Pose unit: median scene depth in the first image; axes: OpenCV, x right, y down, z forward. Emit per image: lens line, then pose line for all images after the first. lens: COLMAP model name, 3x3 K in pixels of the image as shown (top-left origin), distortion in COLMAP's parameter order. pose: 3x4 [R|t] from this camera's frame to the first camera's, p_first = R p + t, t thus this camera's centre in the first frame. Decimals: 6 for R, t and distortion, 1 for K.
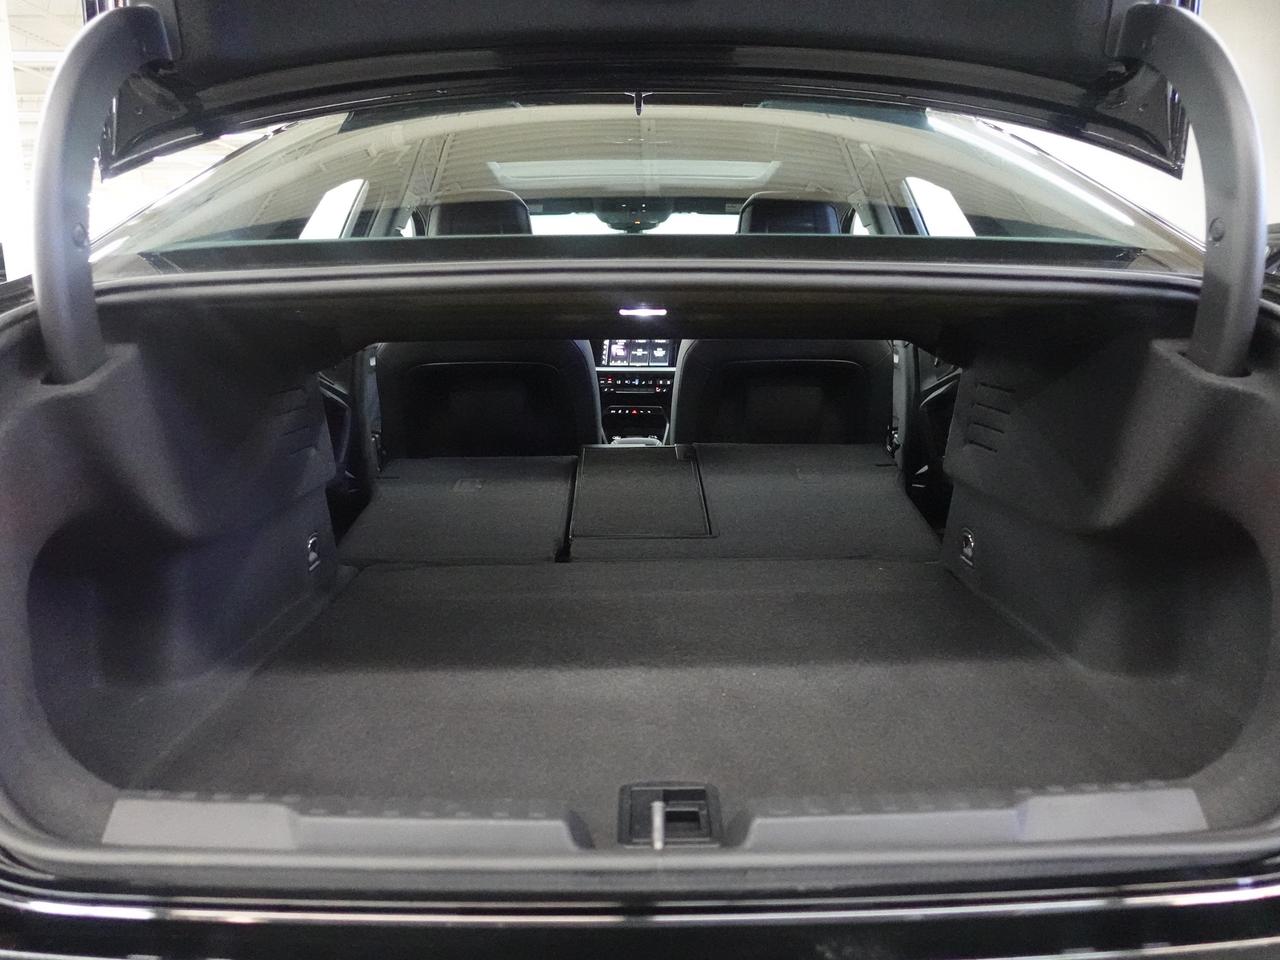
lens RADIAL K [[987.4, 0, 638.7], [0, 987.4, 479.2], [0, 0, 1]] dist [0.002173, 0.000696]
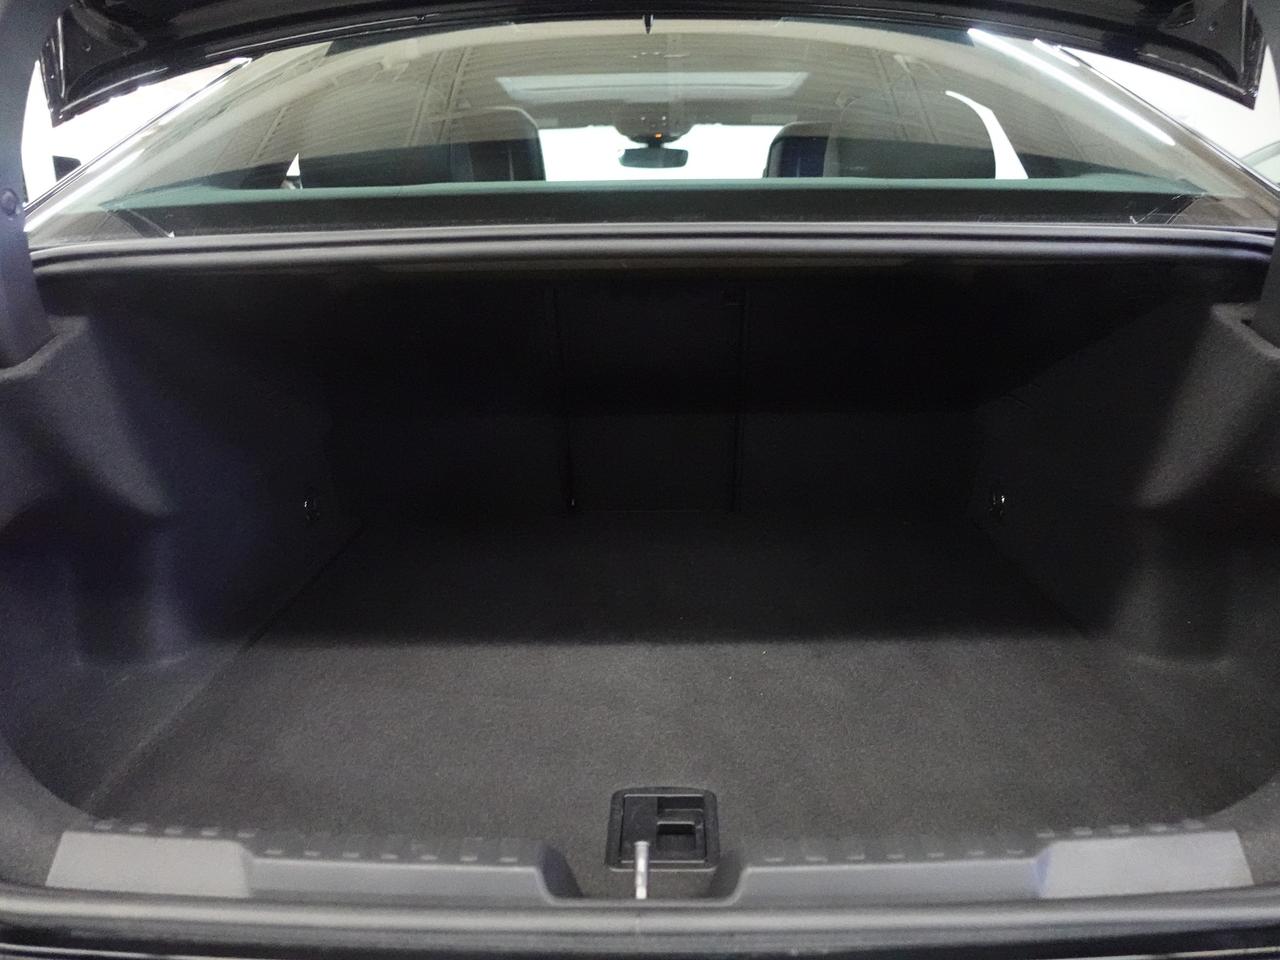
lens RADIAL K [[987.4, 0, 638.7], [0, 987.4, 477.6], [0, 0, 1]] dist [0.002173, 0.000696]
pose [[0.999481, -0.000454, -0.032197, 0.037100], [0.003423, 0.995733, 0.092218, -0.076126], [0.032018, -0.092281, 0.995218, 0.094635]]
